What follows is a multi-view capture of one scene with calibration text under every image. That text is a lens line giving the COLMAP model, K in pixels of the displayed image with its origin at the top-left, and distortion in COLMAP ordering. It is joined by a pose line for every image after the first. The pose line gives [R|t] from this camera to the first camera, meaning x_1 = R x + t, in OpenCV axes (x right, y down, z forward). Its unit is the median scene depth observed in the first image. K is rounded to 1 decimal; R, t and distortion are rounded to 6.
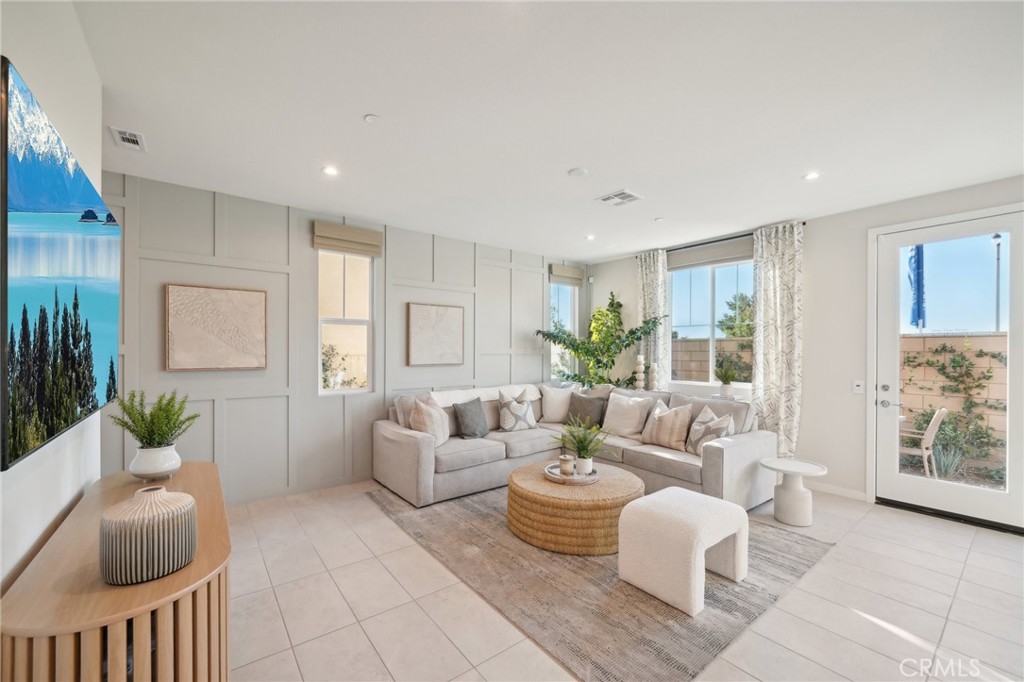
lens RADIAL K [[416.8, 0, 506.0], [0, 416.8, 339.1], [0, 0, 1]] dist [0.004543, 0.000311]
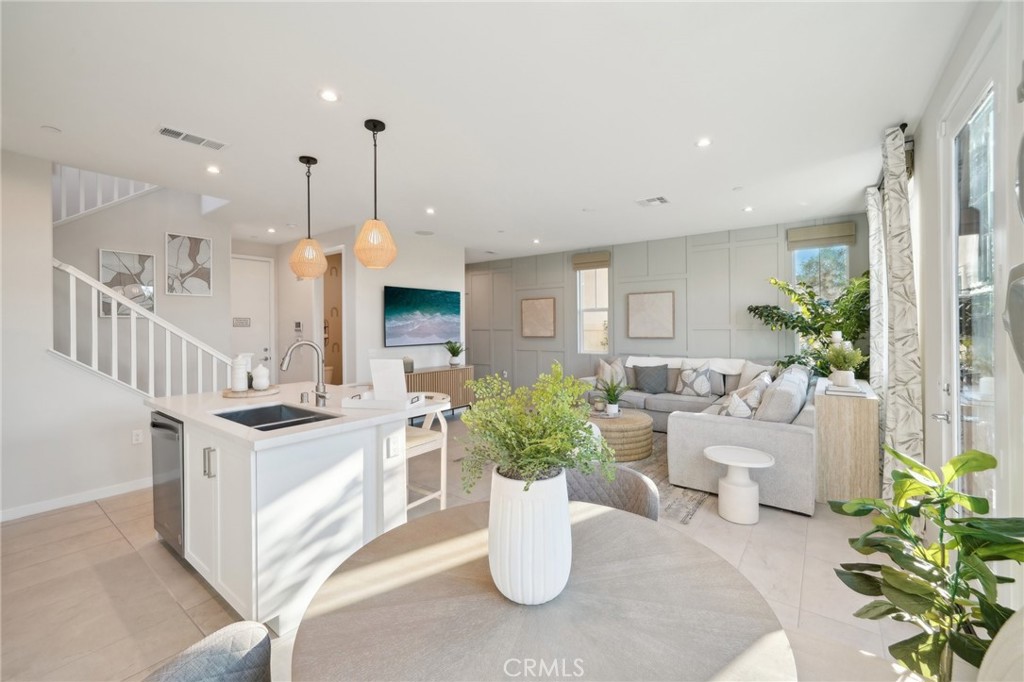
lens RADIAL K [[416.8, 0, 506.0], [0, 416.8, 339.1], [0, 0, 1]] dist [0.004543, 0.000311]
pose [[0.272488, 0.026146, -0.961804, 1.078759], [0.033384, 0.998772, 0.036609, 0.000256], [0.961580, -0.042085, 0.271281, 0.204403]]
